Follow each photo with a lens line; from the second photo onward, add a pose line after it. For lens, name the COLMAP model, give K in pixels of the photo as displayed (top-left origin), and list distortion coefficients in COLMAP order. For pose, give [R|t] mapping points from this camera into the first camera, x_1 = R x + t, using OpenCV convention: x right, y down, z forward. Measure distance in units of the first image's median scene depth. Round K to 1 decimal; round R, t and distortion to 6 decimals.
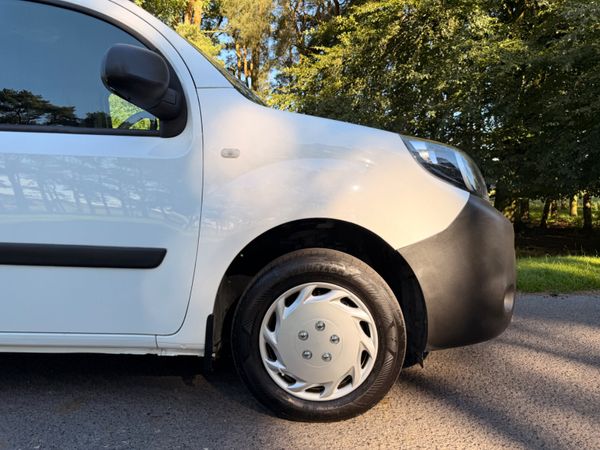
lens RADIAL K [[427.1, 0, 299.0], [0, 427.1, 219.6], [0, 0, 1]] dist [0.041428, -0.045644]
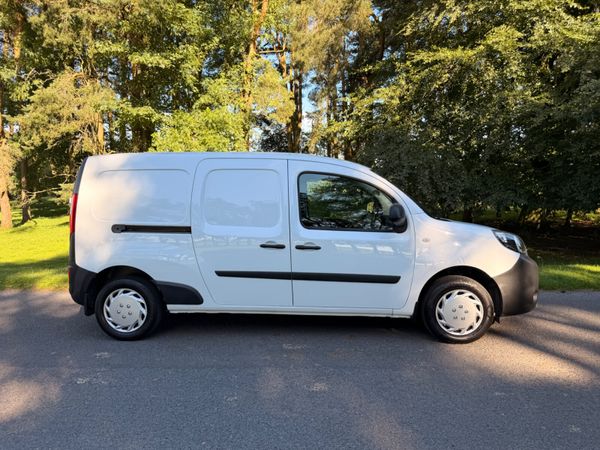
lens RADIAL K [[427.1, 0, 303.8], [0, 427.1, 226.4], [0, 0, 1]] dist [0.041428, -0.045644]
pose [[0.999218, -0.001168, -0.039524, -0.775406], [0.002725, 0.999222, 0.039354, -0.331768], [0.039448, -0.039431, 0.998443, -1.570984]]
